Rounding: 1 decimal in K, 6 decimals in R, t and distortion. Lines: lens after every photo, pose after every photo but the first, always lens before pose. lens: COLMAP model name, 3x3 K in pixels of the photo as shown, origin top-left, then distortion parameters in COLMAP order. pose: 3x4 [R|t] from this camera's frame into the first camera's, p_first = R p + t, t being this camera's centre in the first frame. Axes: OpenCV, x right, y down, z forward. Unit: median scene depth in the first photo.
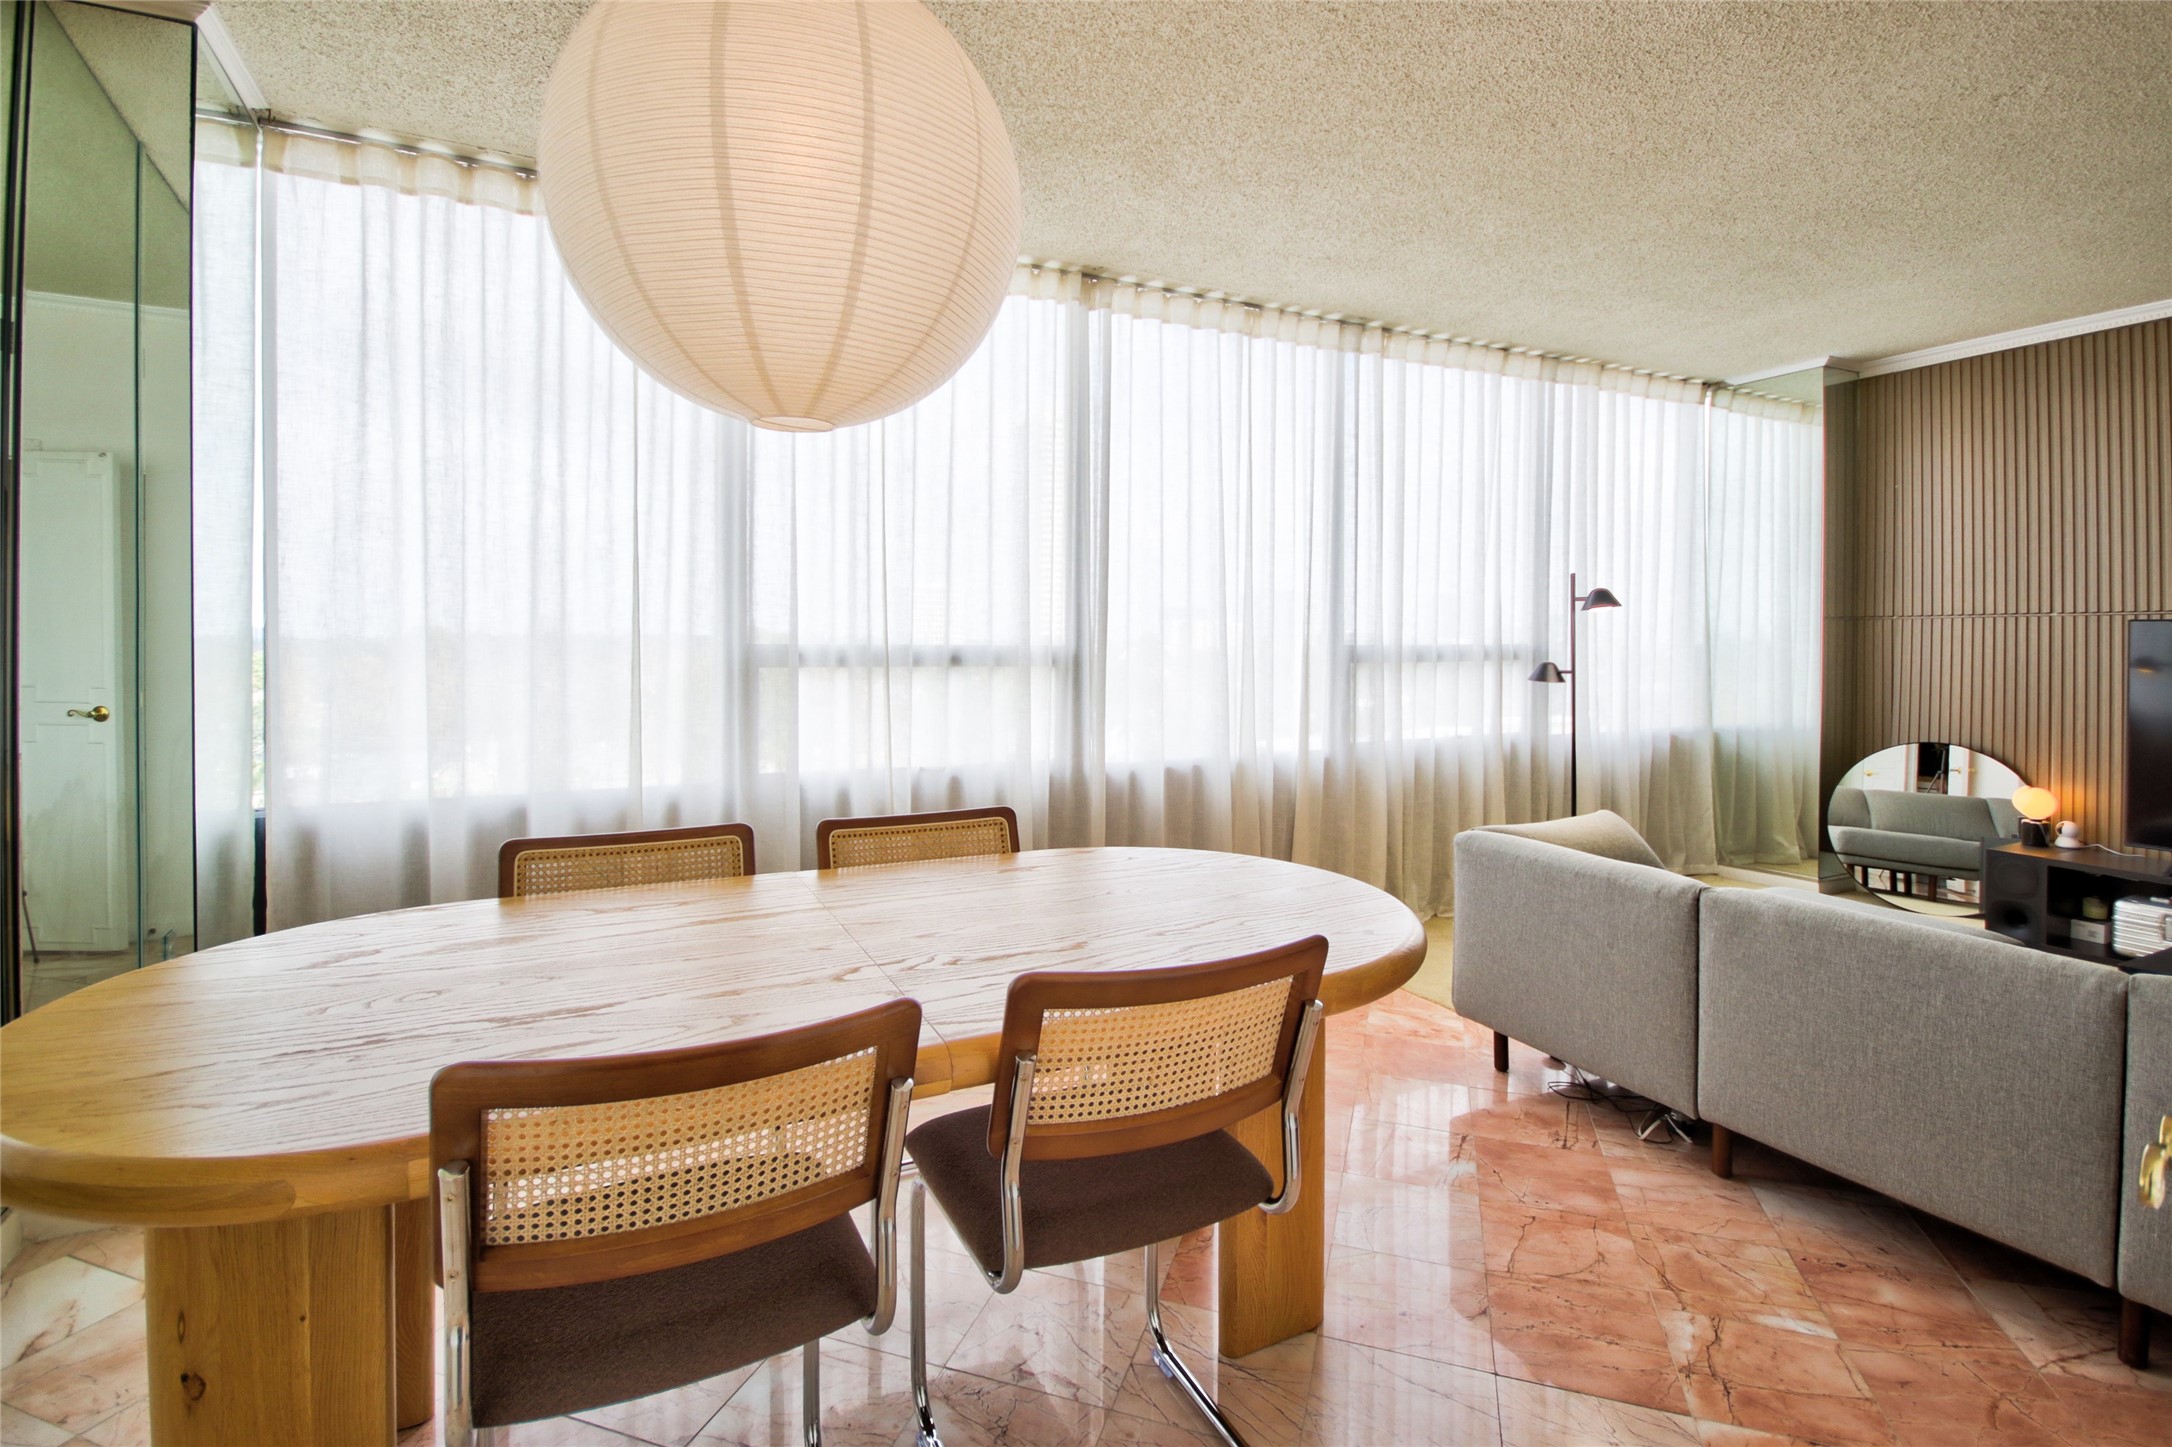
lens RADIAL K [[1050.6, 0, 1089.7], [0, 1050.6, 649.2], [0, 0, 1]] dist [0.022957, -0.011363]
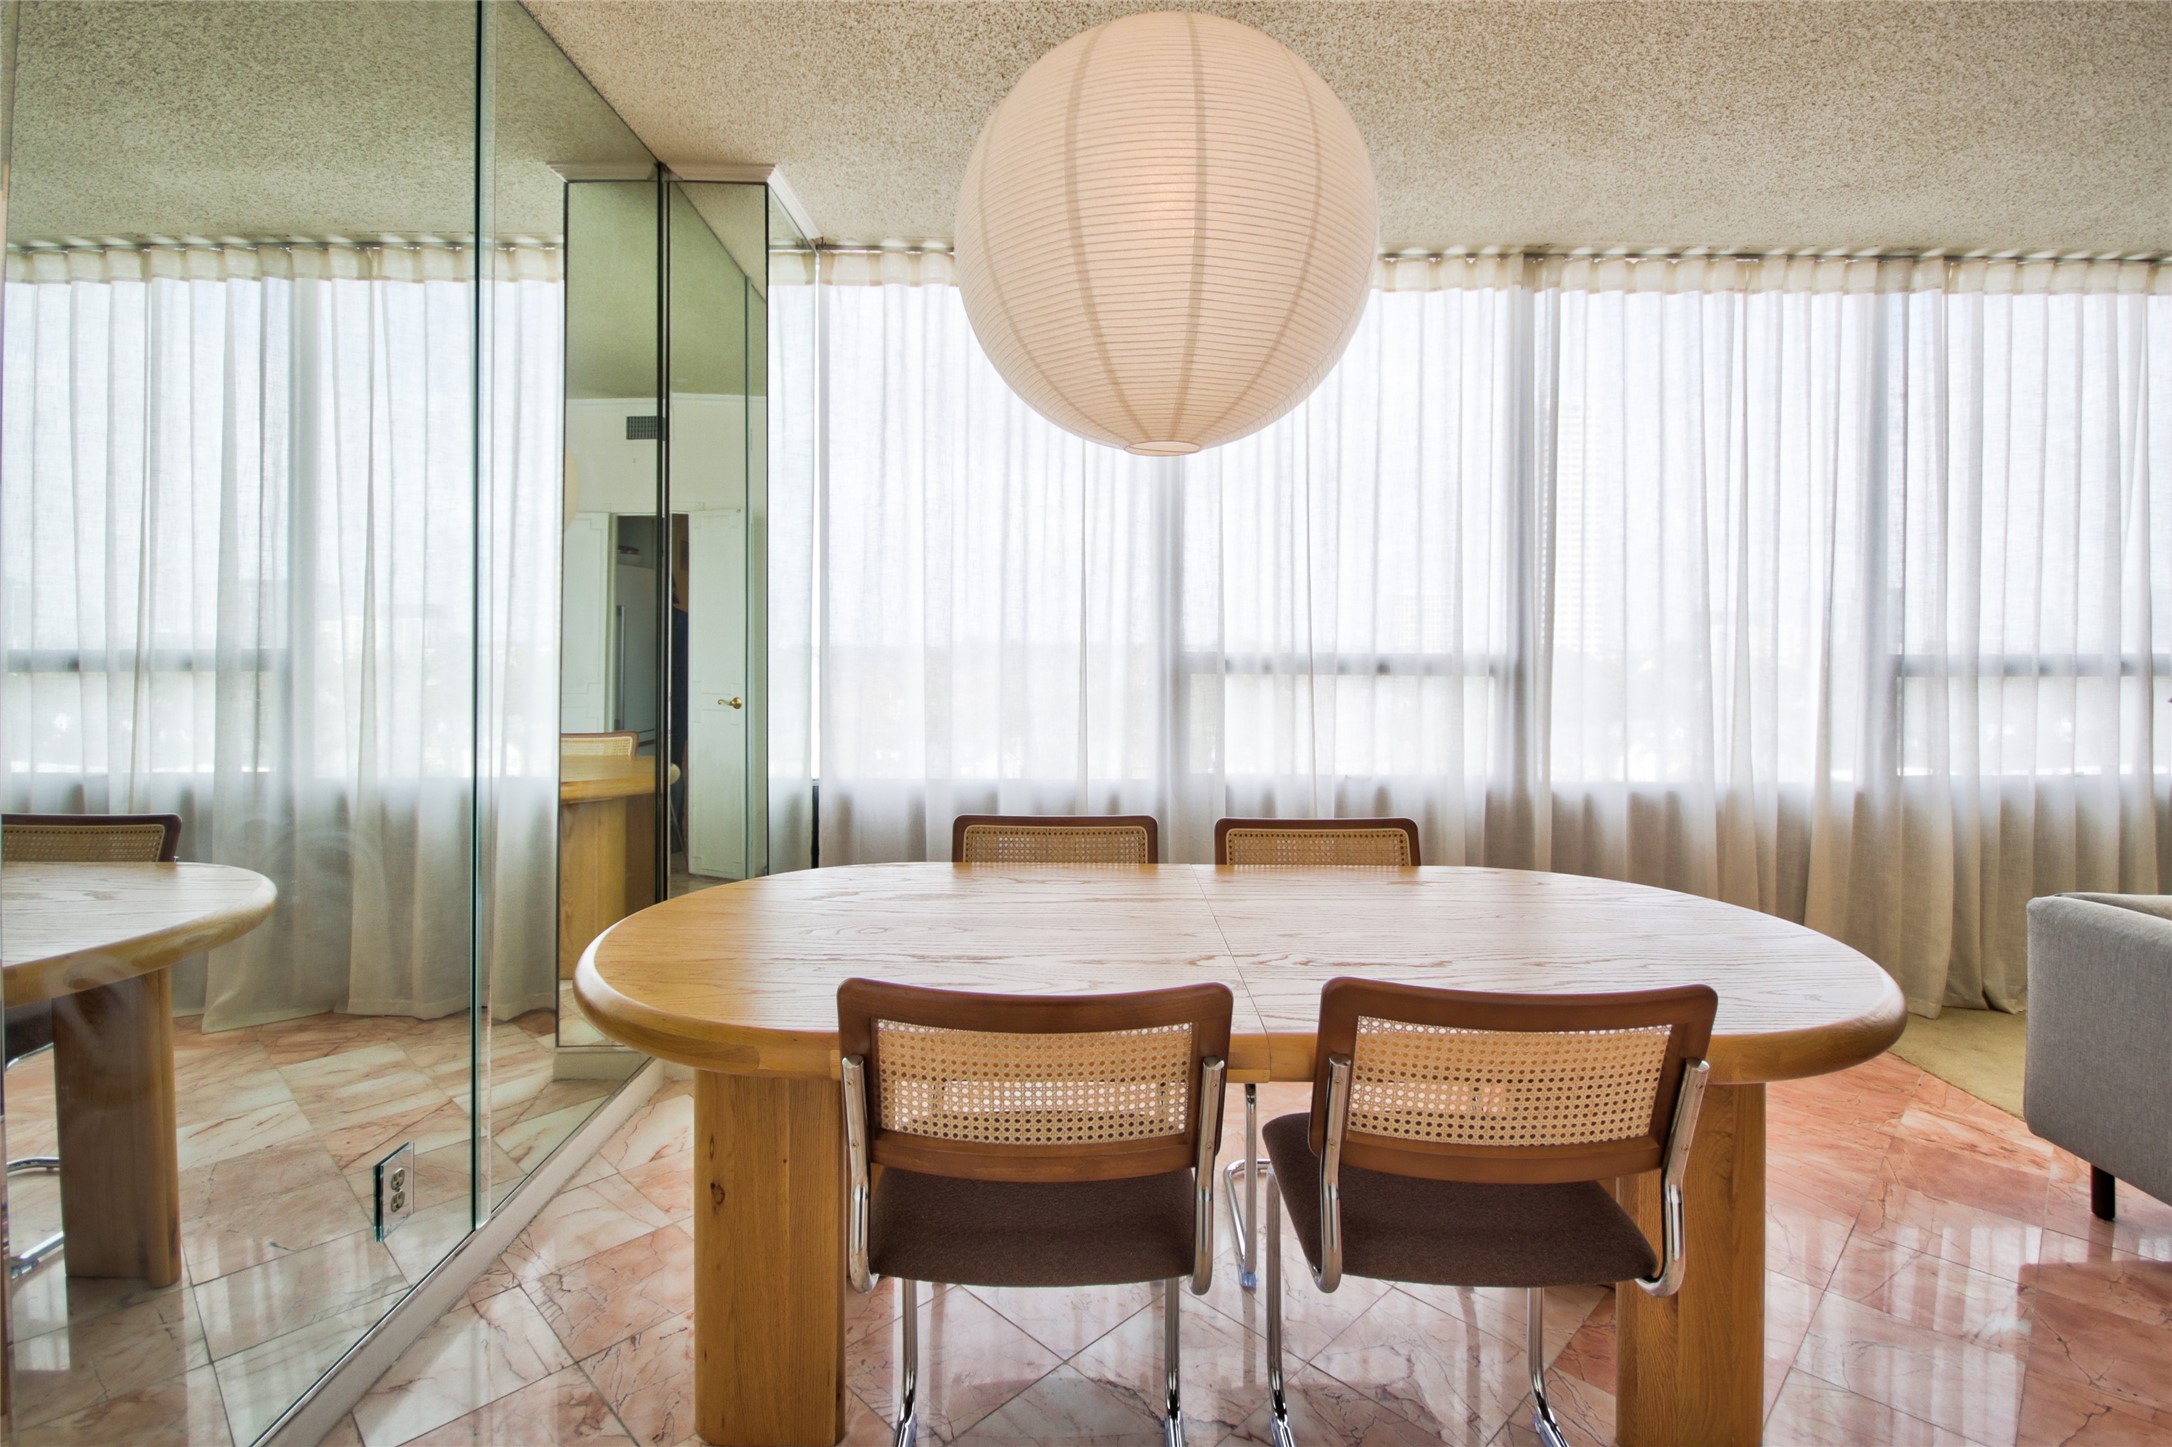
lens RADIAL K [[1050.6, 0, 1089.7], [0, 1050.6, 649.2], [0, 0, 1]] dist [0.022957, -0.011363]
pose [[0.897205, 0.000787, -0.441614, 0.076823], [-0.004565, 0.999962, -0.007491, 0.001384], [0.441591, 0.008737, 0.897174, -0.005664]]
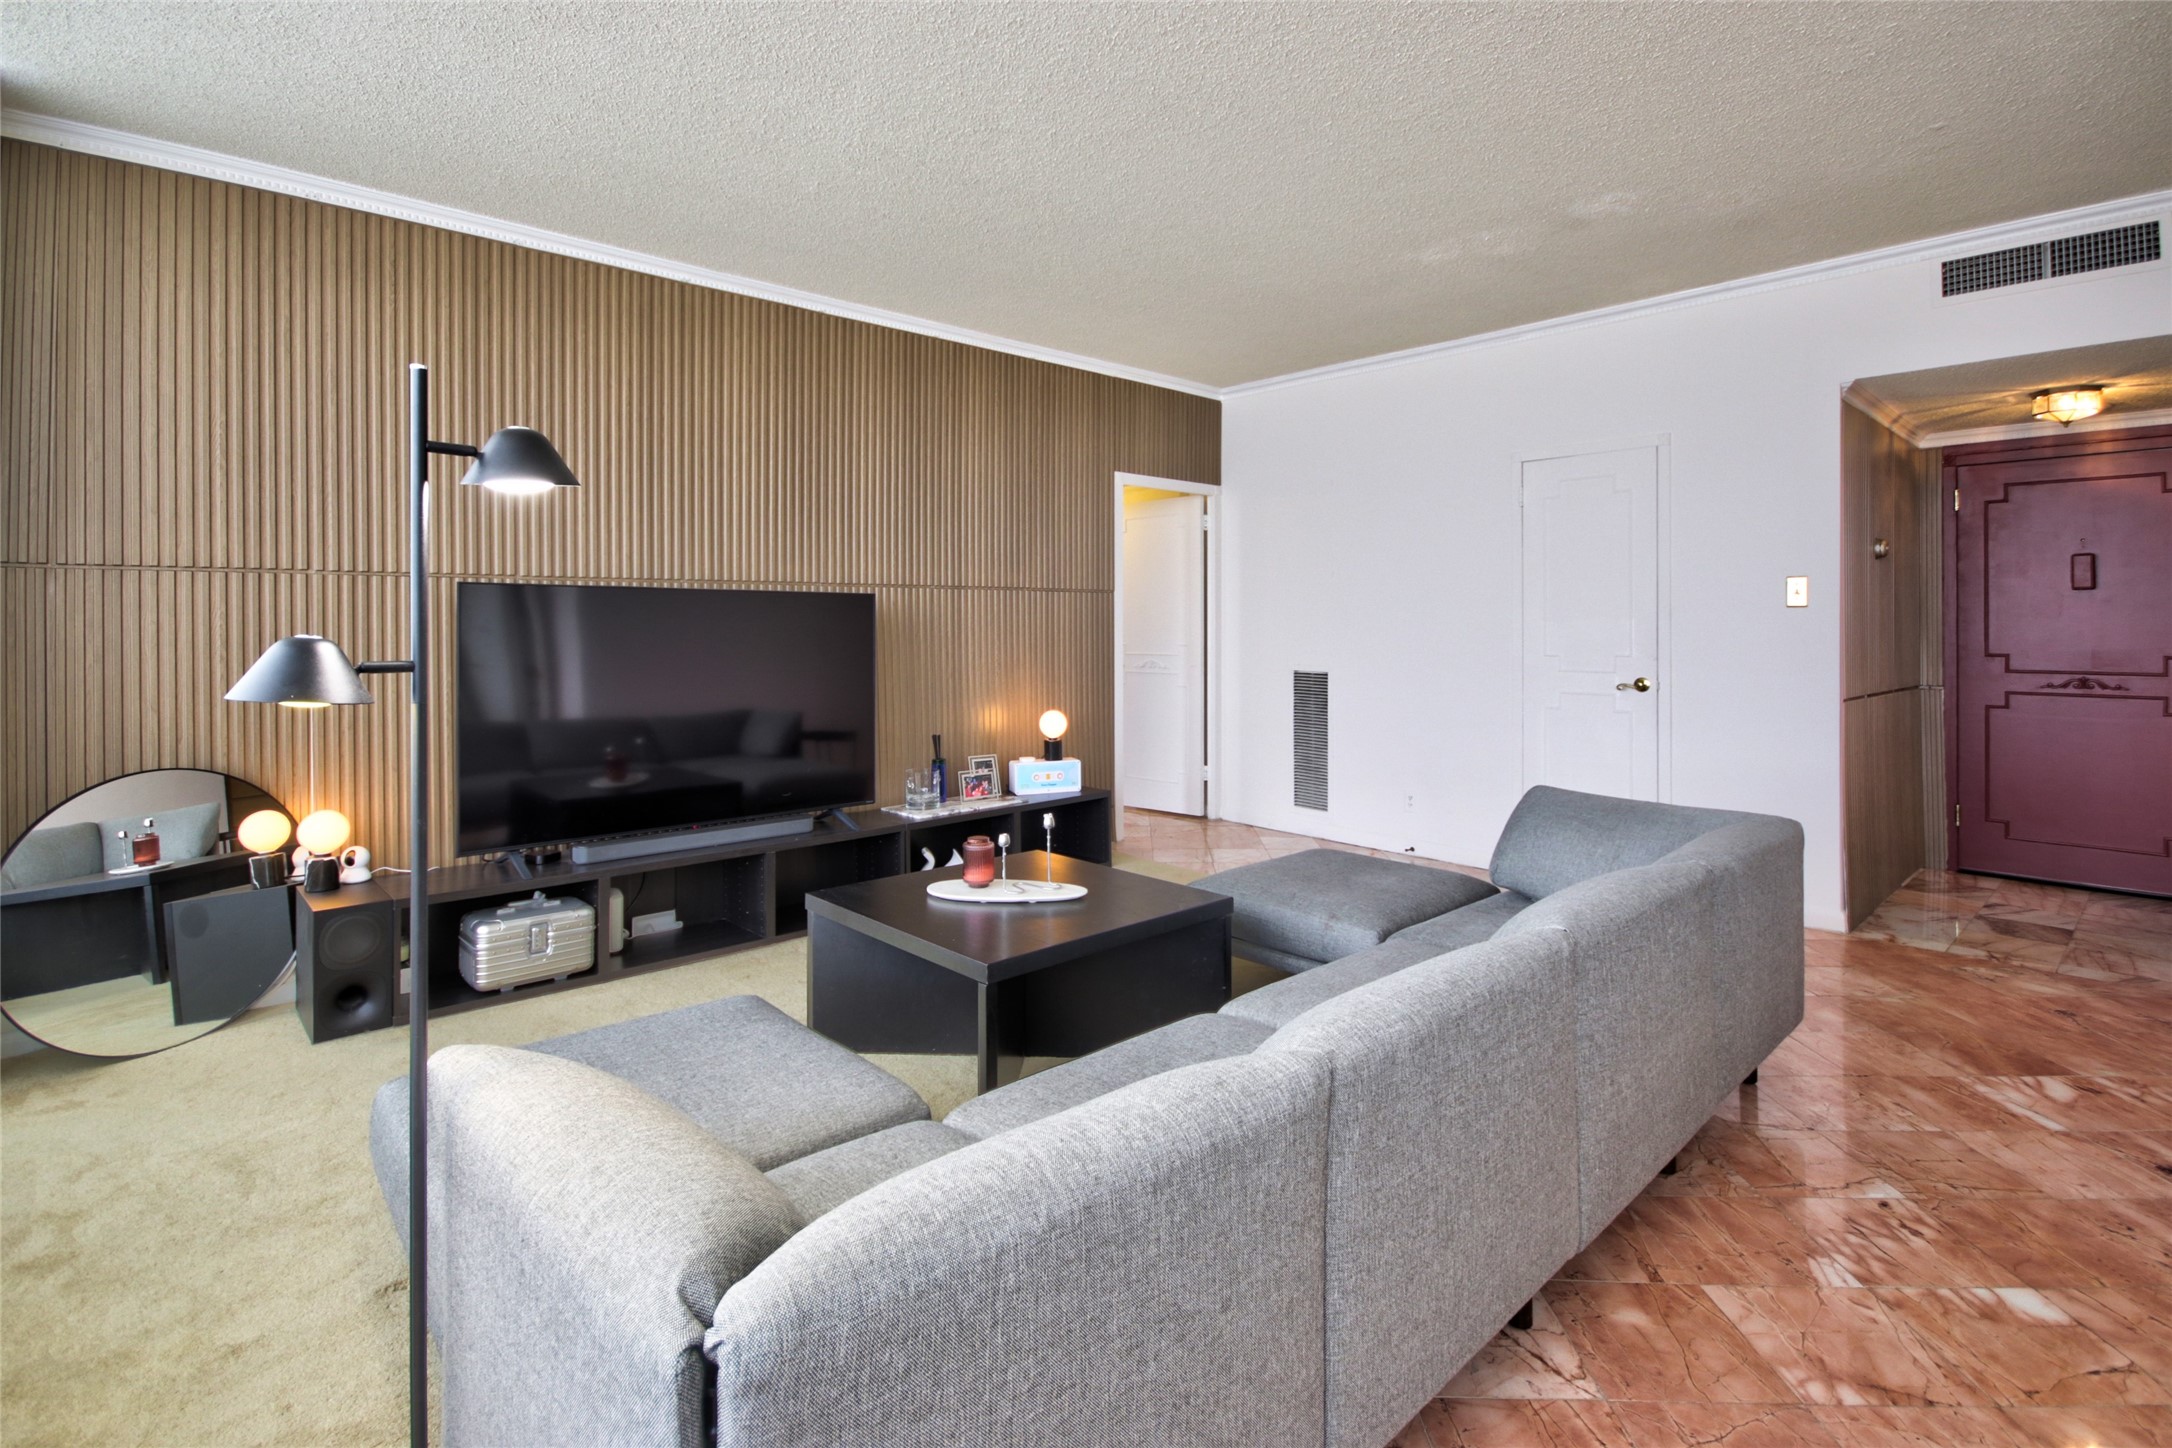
lens RADIAL K [[1034.7, 0, 1092.7], [0, 1034.7, 622.3], [0, 0, 1]] dist [0.008213, -0.009947]
pose [[-0.269954, 0.002365, 0.962870, 0.105272], [0.011375, 0.999935, 0.000733, 0.011694], [-0.962806, 0.011151, -0.269963, 1.031893]]
